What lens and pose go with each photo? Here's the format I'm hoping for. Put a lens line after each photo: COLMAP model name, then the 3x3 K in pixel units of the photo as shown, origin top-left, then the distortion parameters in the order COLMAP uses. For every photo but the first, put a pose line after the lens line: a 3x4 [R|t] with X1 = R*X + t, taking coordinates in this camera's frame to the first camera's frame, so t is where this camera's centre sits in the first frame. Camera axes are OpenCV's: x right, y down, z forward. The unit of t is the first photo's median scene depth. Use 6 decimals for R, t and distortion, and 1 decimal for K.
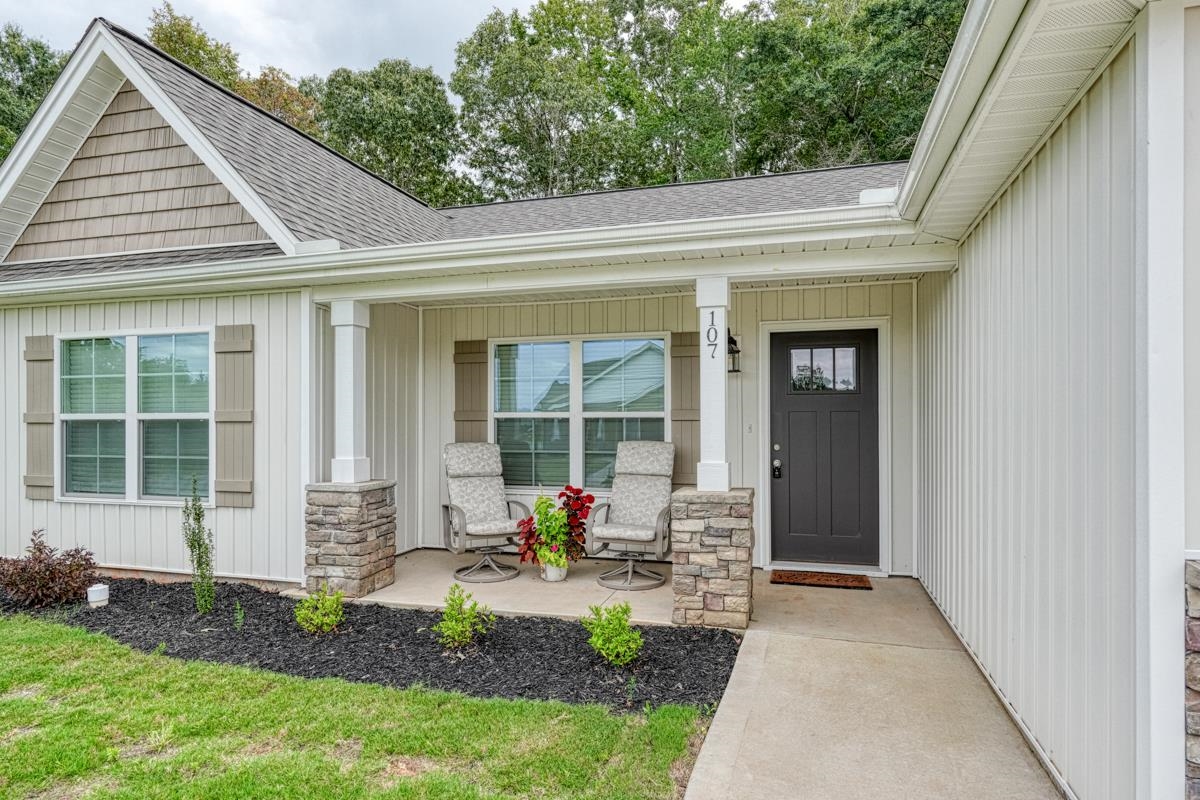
lens RADIAL K [[706.7, 0, 603.9], [0, 706.7, 412.3], [0, 0, 1]] dist [0.003592, 0.003121]
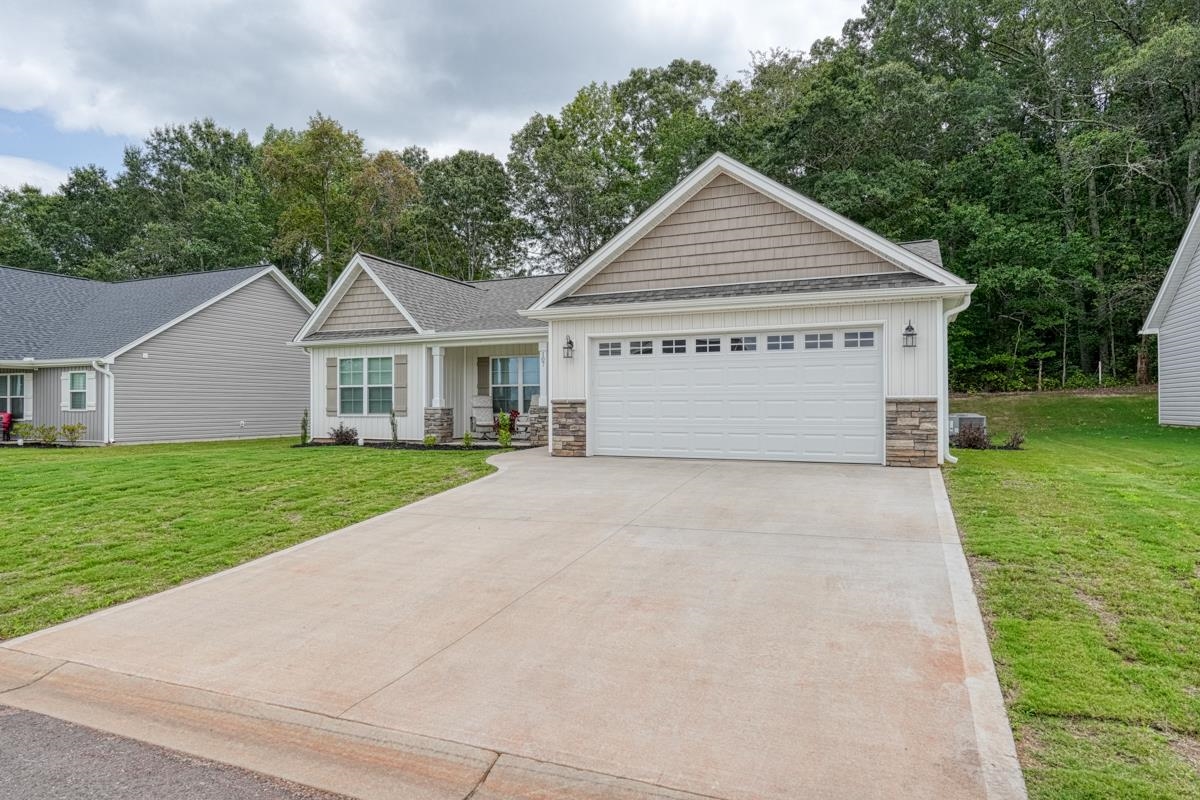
lens RADIAL K [[706.7, 0, 601.7], [0, 706.7, 400.7], [0, 0, 1]] dist [0.003592, 0.003121]
pose [[0.992679, -0.000460, -0.120779, 0.627797], [0.000801, 0.999996, 0.002776, 0.058074], [0.120777, -0.002852, 0.992676, -1.719299]]
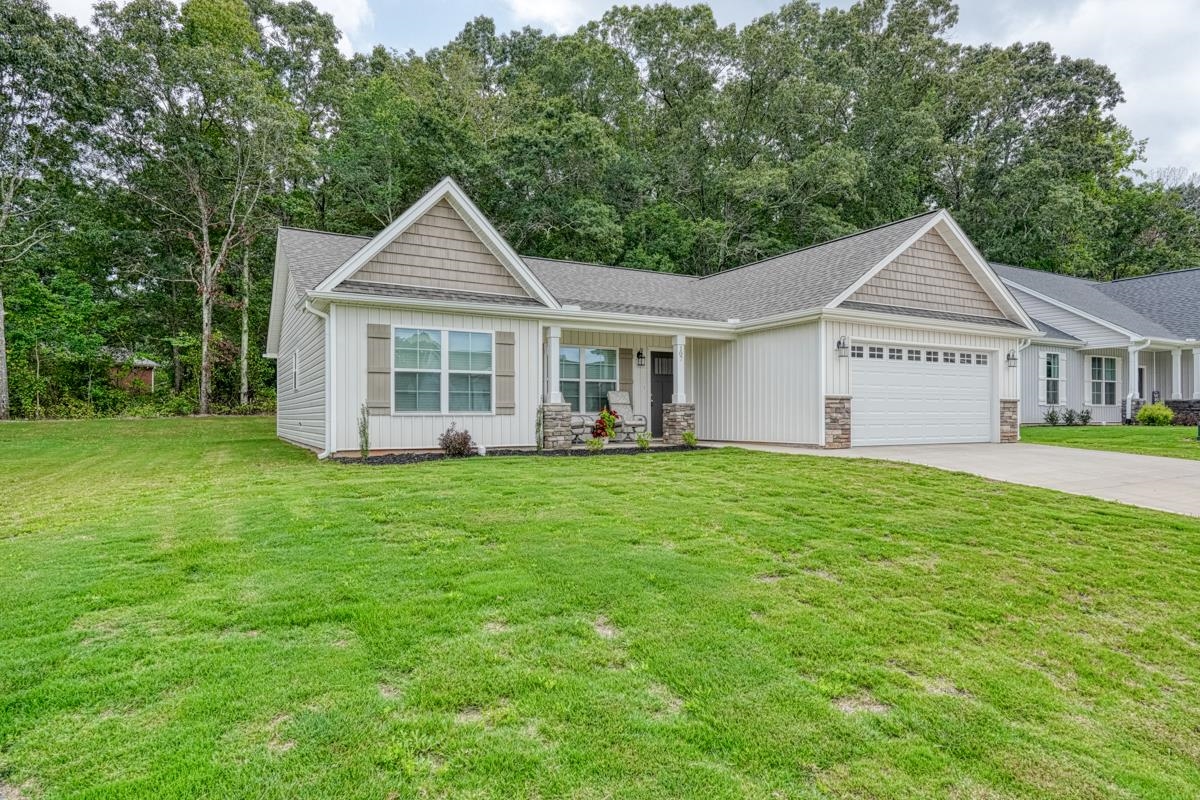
lens RADIAL K [[706.7, 0, 608.9], [0, 706.7, 406.6], [0, 0, 1]] dist [0.003592, 0.003121]
pose [[0.680724, 0.011979, 0.732442, -1.784722], [-0.006842, 0.999927, -0.009995, 0.120763], [-0.732508, 0.001792, 0.680756, -0.681181]]
